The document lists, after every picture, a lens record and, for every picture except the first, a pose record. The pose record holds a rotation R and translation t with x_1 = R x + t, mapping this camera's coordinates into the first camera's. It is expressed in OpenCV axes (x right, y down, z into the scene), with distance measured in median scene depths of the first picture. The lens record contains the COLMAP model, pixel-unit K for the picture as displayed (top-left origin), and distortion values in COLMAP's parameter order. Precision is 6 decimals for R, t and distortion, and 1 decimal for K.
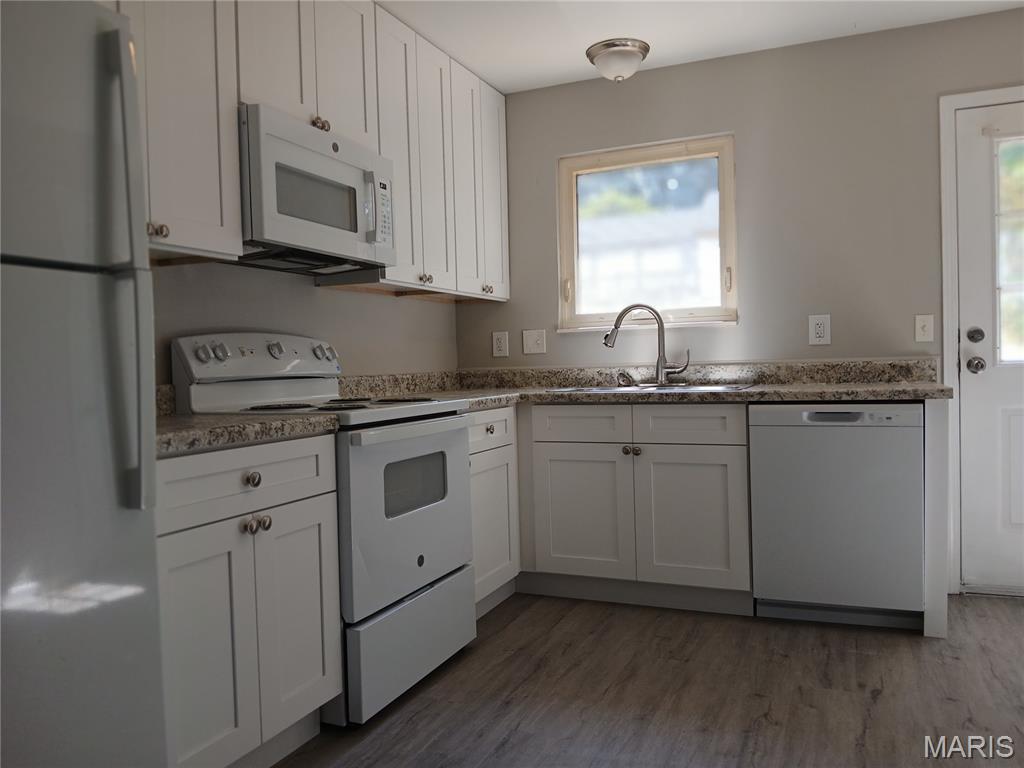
lens RADIAL K [[781.3, 0, 517.0], [0, 781.3, 385.6], [0, 0, 1]] dist [0.073430, -0.139887]
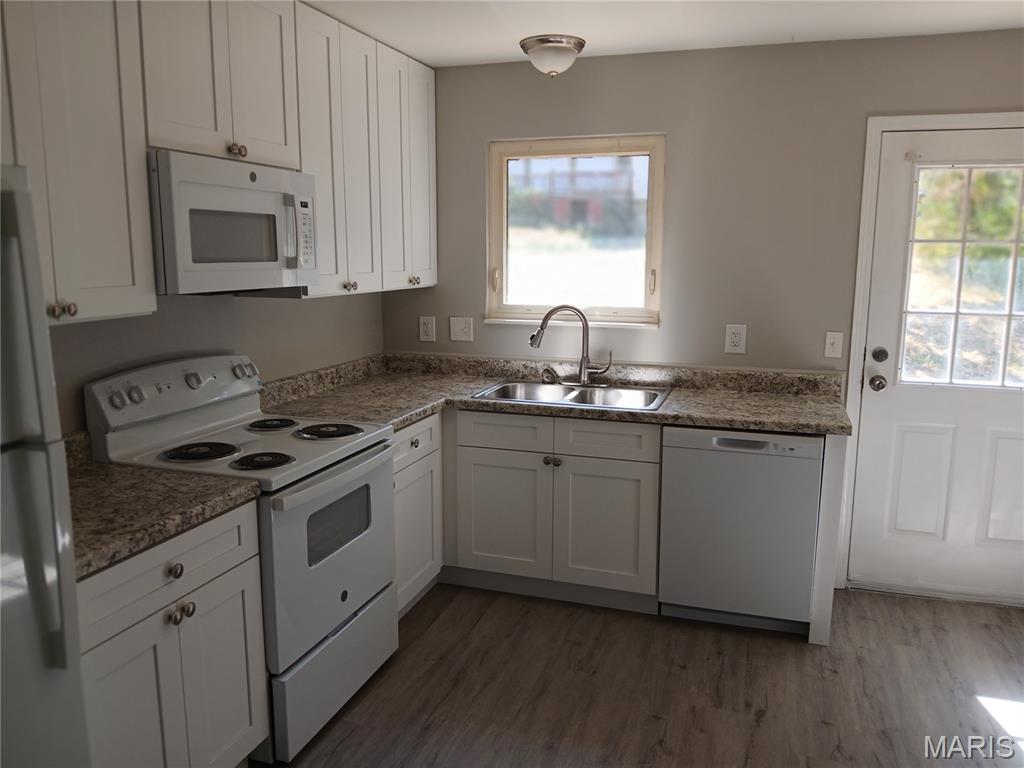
lens RADIAL K [[779.8, 0, 512.0], [0, 779.8, 384.0], [0, 0, 1]] dist [0.082994, -0.162243]
pose [[0.996220, 0.015836, 0.085408, 0.004108], [-0.027534, 0.990106, 0.137590, -0.174502], [-0.082384, -0.139422, 0.986800, -0.002445]]
